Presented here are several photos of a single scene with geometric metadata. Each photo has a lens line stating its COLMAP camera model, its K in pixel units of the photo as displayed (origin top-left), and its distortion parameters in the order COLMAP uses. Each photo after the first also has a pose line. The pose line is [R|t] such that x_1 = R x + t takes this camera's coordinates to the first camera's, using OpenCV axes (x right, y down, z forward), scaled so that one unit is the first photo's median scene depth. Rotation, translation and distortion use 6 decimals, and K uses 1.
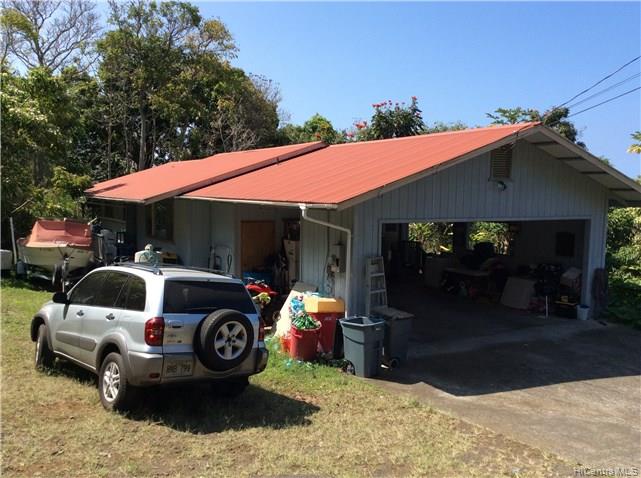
lens RADIAL K [[577.6, 0, 320.5], [0, 577.6, 239.0], [0, 0, 1]] dist [0.126252, -0.224106]
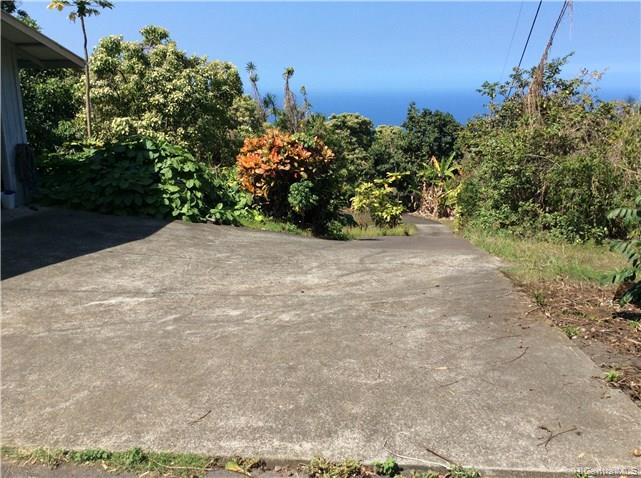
lens RADIAL K [[577.6, 0, 320.5], [0, 577.6, 239.0], [0, 0, 1]] dist [0.126252, -0.224106]
pose [[0.681369, -0.205704, 0.702440, 0.156096], [0.075992, 0.974391, 0.211631, 0.037922], [-0.727984, -0.090819, 0.679552, 0.120631]]
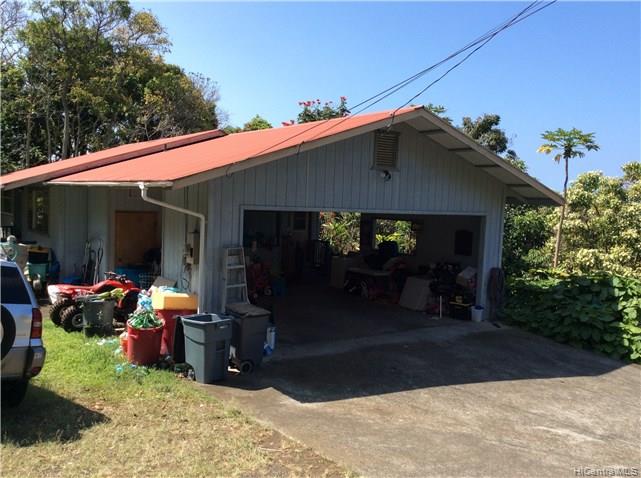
lens RADIAL K [[577.6, 0, 320.5], [0, 577.6, 239.0], [0, 0, 1]] dist [0.126252, -0.224106]
pose [[0.996910, 0.017925, 0.076481, 0.120389], [-0.016775, 0.999737, -0.015652, 0.023175], [-0.076741, 0.014320, 0.996948, 0.079579]]
